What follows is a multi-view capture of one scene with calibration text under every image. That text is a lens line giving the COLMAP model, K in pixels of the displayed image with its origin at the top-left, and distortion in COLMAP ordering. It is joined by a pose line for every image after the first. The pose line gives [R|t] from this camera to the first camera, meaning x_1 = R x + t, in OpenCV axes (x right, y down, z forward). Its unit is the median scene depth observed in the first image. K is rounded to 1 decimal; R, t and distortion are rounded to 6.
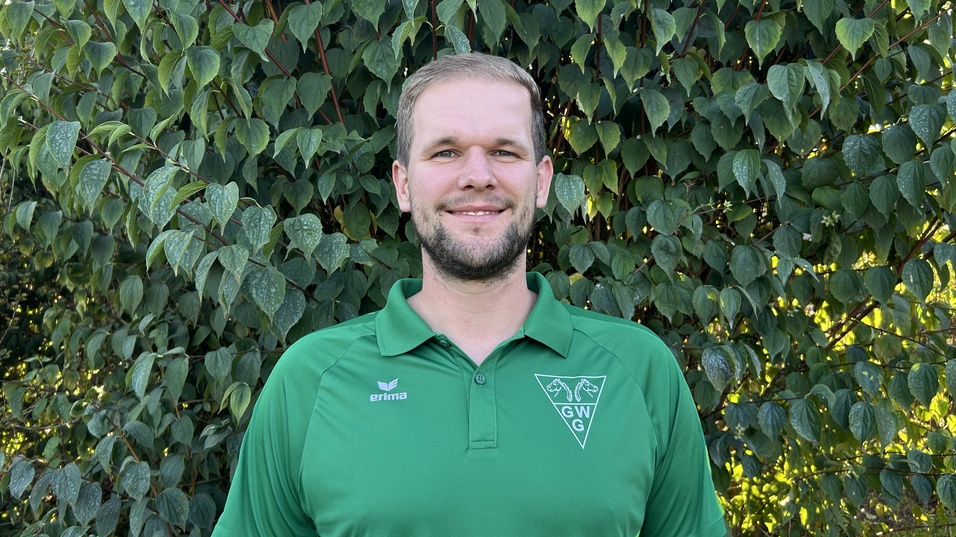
lens RADIAL K [[888.7, 0, 480.7], [0, 888.7, 211.1], [0, 0, 1]] dist [0.012714, -0.009870]
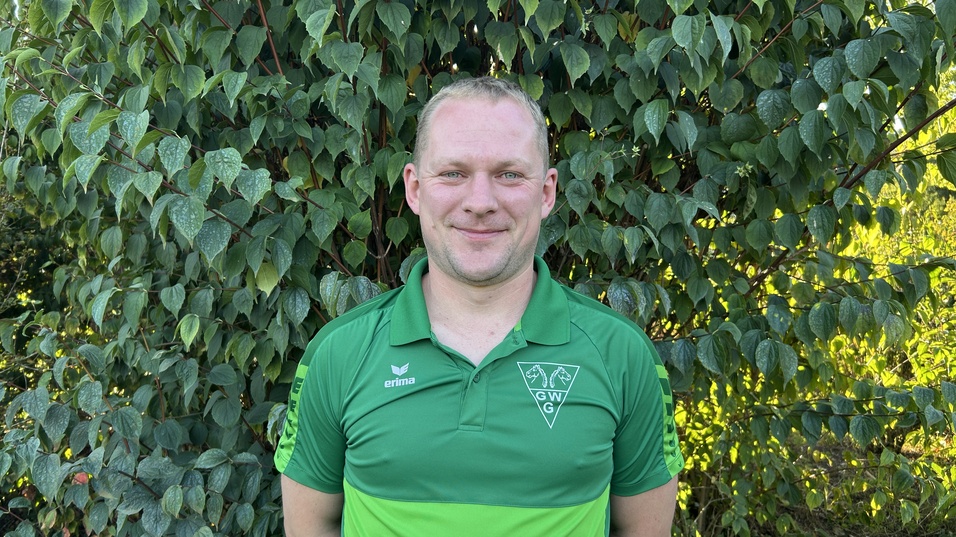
lens RADIAL K [[807.8, 0, 491.3], [0, 807.8, 255.6], [0, 0, 1]] dist [0.014281, -0.012895]
pose [[0.999613, 0.007086, -0.026891, 0.122512], [-0.005650, 0.998574, 0.053081, 0.064686], [0.027229, -0.052908, 0.998228, 0.020253]]
